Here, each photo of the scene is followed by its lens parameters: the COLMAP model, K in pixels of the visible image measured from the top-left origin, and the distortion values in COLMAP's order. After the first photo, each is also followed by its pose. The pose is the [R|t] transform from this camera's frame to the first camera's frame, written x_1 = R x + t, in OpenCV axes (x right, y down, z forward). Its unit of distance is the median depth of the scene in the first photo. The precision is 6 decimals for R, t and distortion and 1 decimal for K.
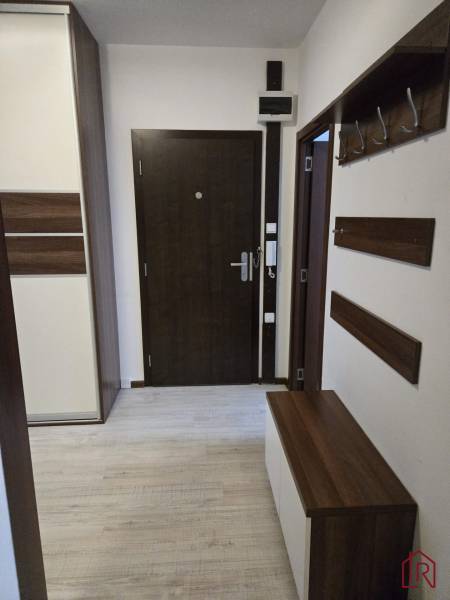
lens RADIAL K [[402.5, 0, 225.5], [0, 402.5, 300.6], [0, 0, 1]] dist [0.046398, -0.004308]
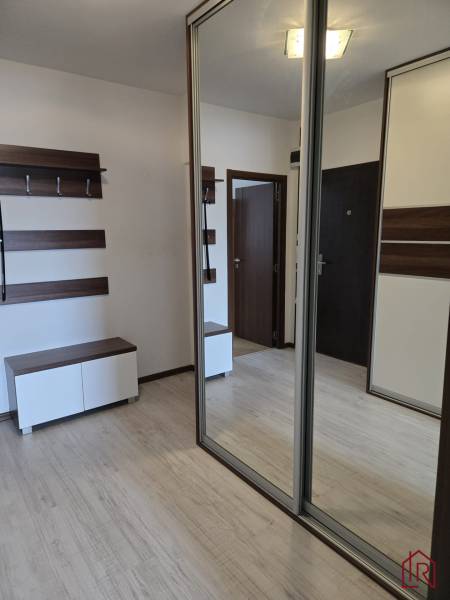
lens RADIAL K [[402.5, 0, 226.9], [0, 402.5, 300.1], [0, 0, 1]] dist [0.046398, -0.004308]
pose [[-0.551942, -0.139800, 0.822080, -1.432309], [0.186140, 0.940317, 0.284880, -0.243141], [-0.812842, 0.310259, -0.492978, 1.159895]]
